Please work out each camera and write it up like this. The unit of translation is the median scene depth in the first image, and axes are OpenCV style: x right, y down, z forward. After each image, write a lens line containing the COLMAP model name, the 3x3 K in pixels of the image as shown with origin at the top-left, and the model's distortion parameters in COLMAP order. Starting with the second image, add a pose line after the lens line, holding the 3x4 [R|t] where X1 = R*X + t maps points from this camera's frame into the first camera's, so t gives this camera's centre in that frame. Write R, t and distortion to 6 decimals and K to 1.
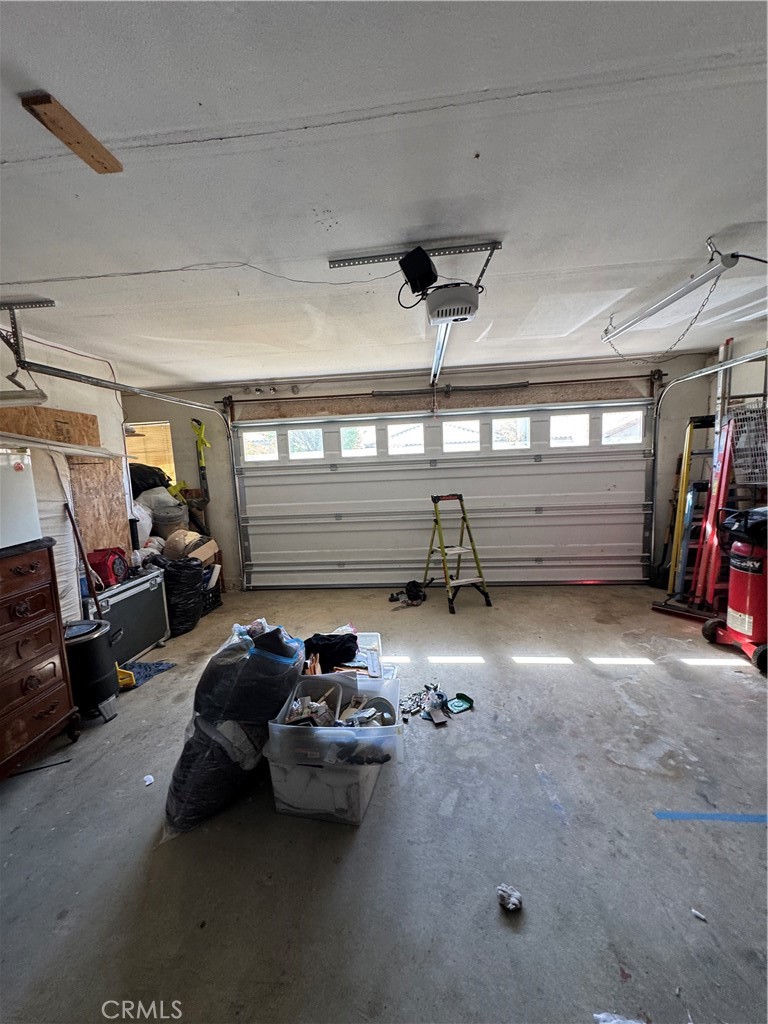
lens RADIAL K [[410.6, 0, 385.6], [0, 410.6, 510.8], [0, 0, 1]] dist [-0.001546, 0.000178]
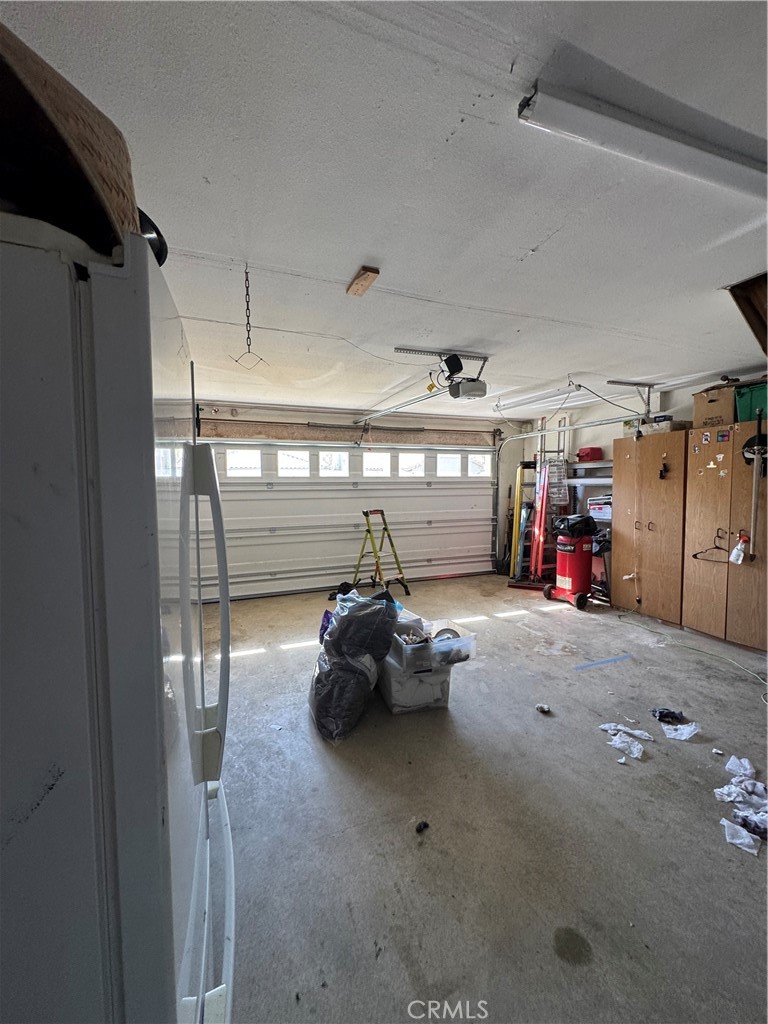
lens RADIAL K [[410.6, 0, 385.6], [0, 410.6, 510.8], [0, 0, 1]] dist [-0.001546, 0.000178]
pose [[0.890719, 0.007966, 0.454484, -0.425502], [0.021121, 0.998041, -0.058888, 0.041074], [-0.454063, 0.062052, 0.888806, -0.148169]]
